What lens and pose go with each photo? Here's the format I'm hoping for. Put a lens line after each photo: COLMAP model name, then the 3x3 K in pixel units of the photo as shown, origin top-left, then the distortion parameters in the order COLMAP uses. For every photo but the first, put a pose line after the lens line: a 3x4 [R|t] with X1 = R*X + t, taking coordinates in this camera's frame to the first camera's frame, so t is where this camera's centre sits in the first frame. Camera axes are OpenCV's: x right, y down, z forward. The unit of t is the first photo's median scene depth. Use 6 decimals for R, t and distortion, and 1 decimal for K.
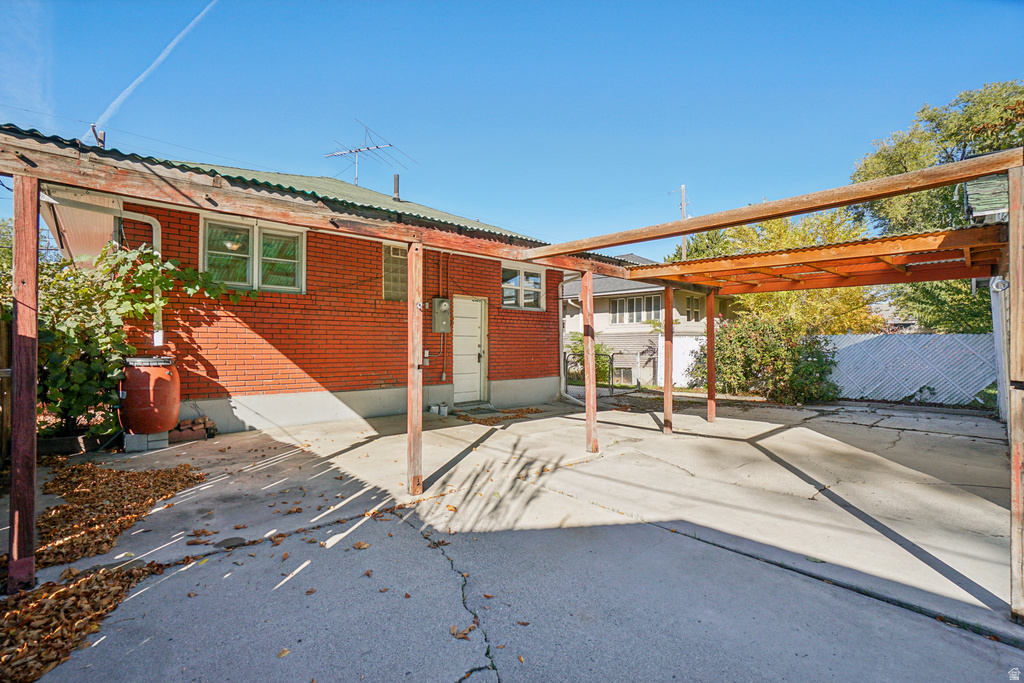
lens RADIAL K [[455.4, 0, 500.1], [0, 455.4, 336.8], [0, 0, 1]] dist [-0.069808, 0.026800]
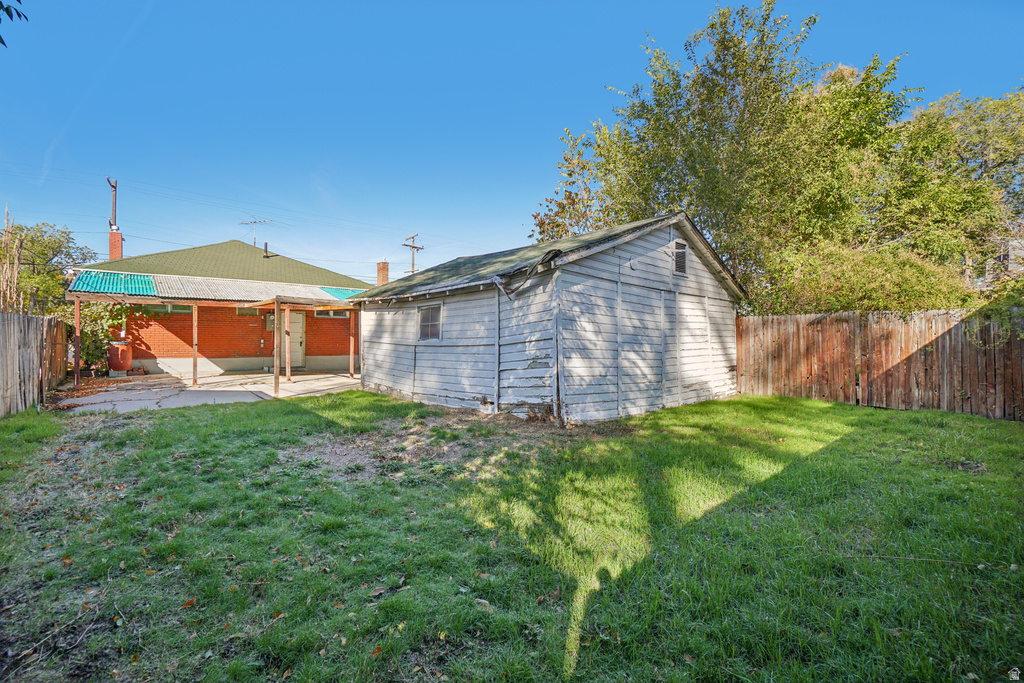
lens RADIAL K [[449.5, 0, 508.4], [0, 449.5, 336.8], [0, 0, 1]] dist [-0.069142, 0.023912]
pose [[0.999877, 0.009167, -0.012717, 1.561256], [-0.008924, 0.999779, 0.019013, -0.050419], [0.012888, -0.018897, 0.999738, -1.542712]]
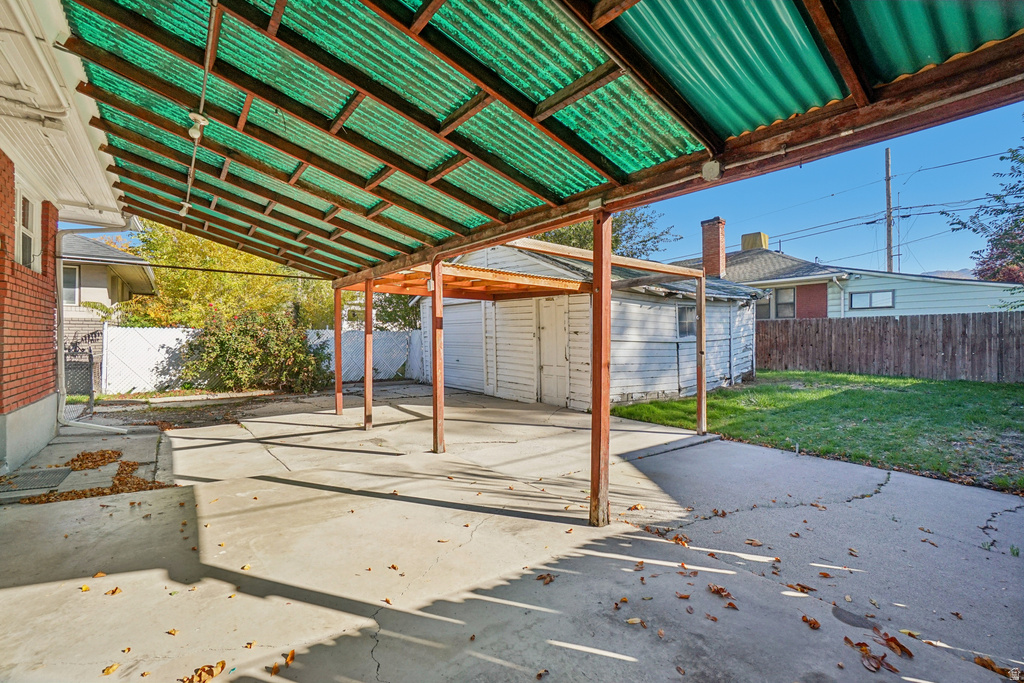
lens RADIAL K [[455.4, 0, 500.1], [0, 455.4, 336.8], [0, 0, 1]] dist [-0.069808, 0.026800]
pose [[0.089846, 0.002822, 0.995952, -0.664788], [-0.018306, 0.999832, -0.001181, 0.014480], [-0.995787, -0.018126, 0.089883, 0.740245]]
